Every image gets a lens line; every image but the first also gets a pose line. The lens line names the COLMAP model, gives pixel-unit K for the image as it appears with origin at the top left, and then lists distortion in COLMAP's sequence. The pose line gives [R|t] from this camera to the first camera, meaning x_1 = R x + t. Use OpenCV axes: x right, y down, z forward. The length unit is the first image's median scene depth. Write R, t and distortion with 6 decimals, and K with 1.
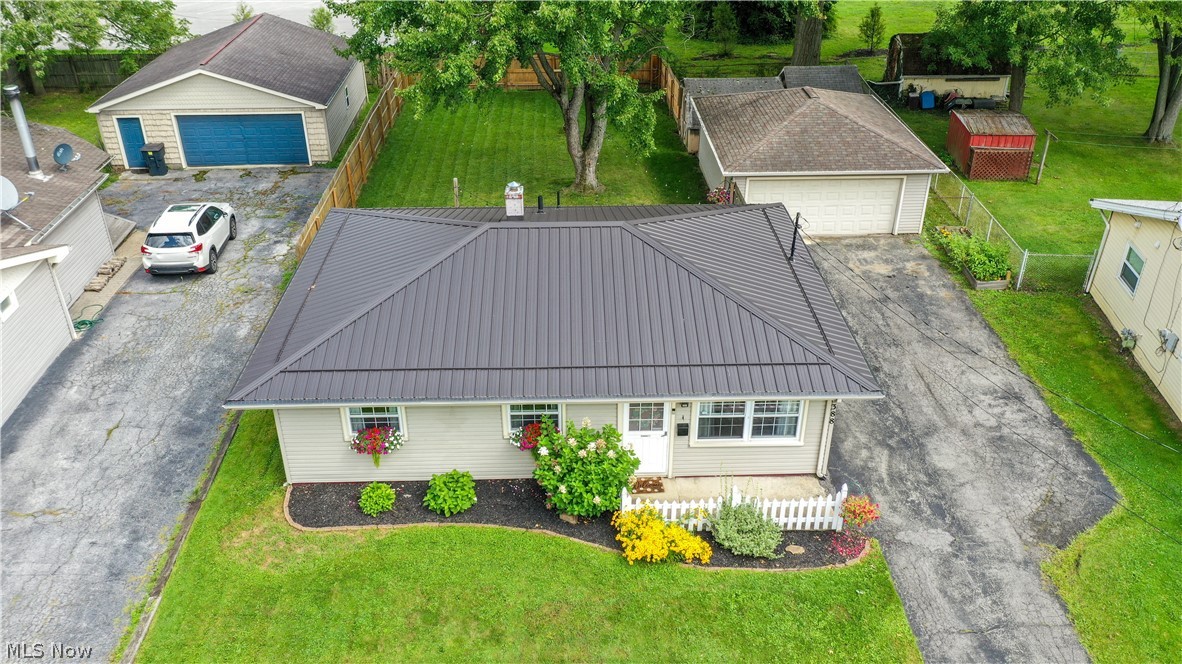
lens RADIAL K [[936.0, 0, 591.0], [0, 936.0, 332.0], [0, 0, 1]] dist [0.011784, -0.000761]
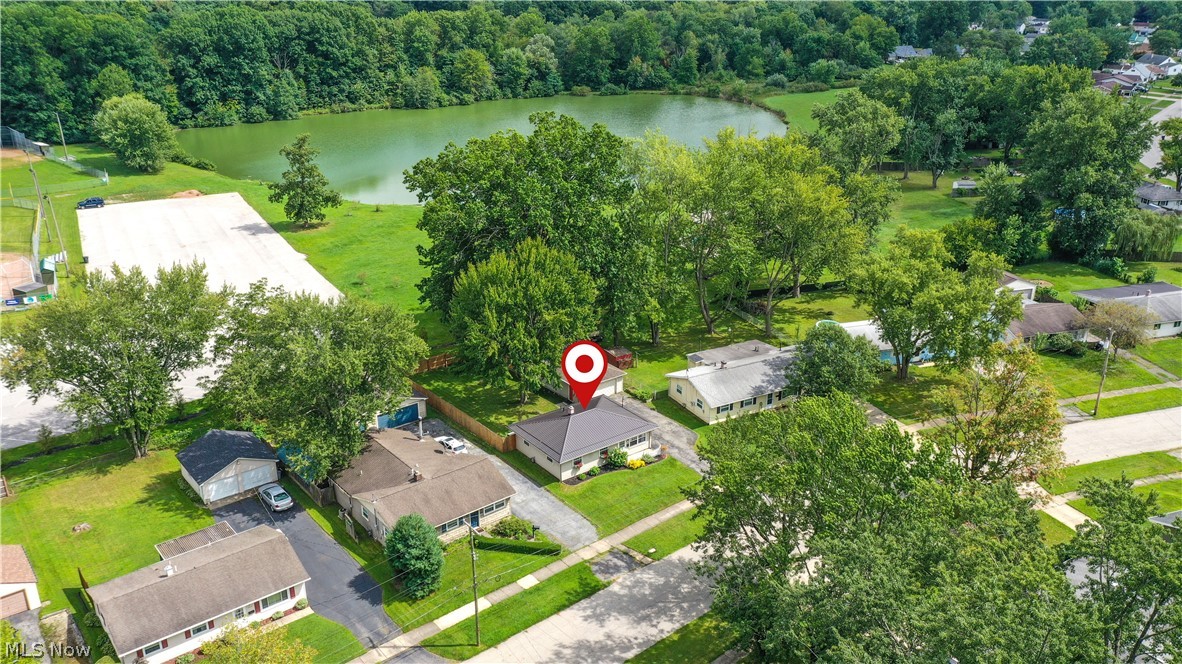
lens RADIAL K [[936.0, 0, 591.0], [0, 936.0, 332.0], [0, 0, 1]] dist [0.011784, -0.000761]
pose [[0.813610, -0.211964, 0.541397, -2.429057], [0.288604, 0.955592, -0.059587, -0.213420], [-0.504725, 0.204730, 0.838653, -2.948408]]
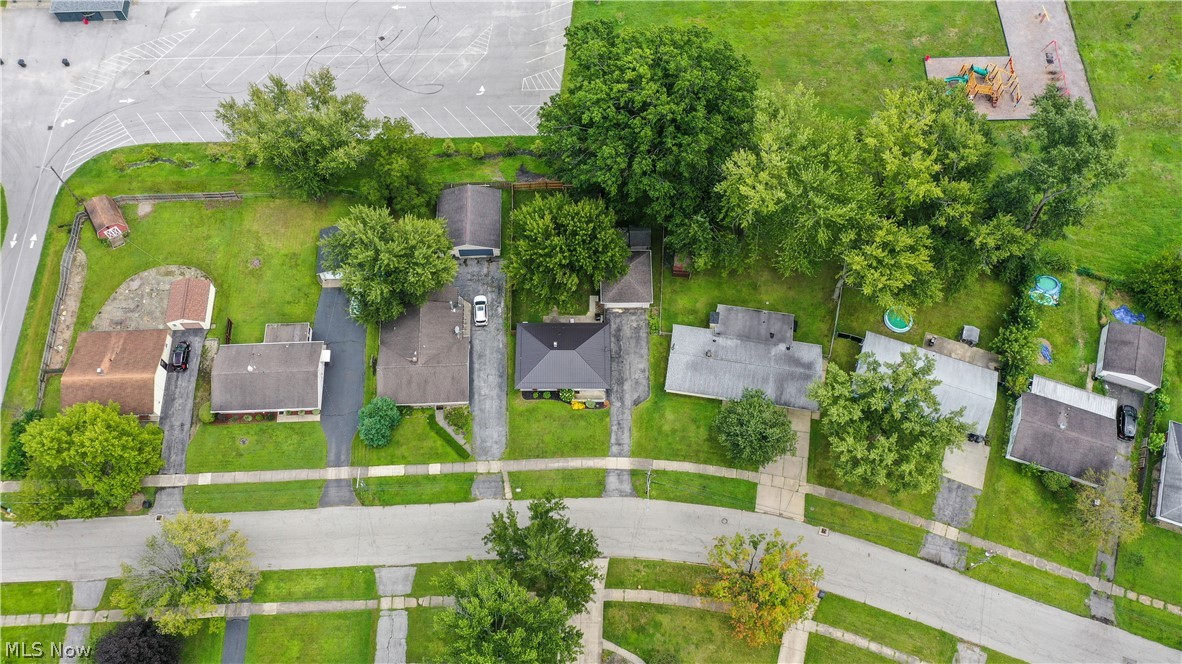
lens RADIAL K [[953.6, 0, 591.0], [0, 953.6, 332.0], [0, 0, 1]] dist [0.013140, 0.006582]
pose [[0.999674, 0.021973, -0.012979, 0.220110], [-0.010414, 0.815542, 0.578604, -3.755531], [0.023298, -0.578280, 0.815506, -3.877577]]
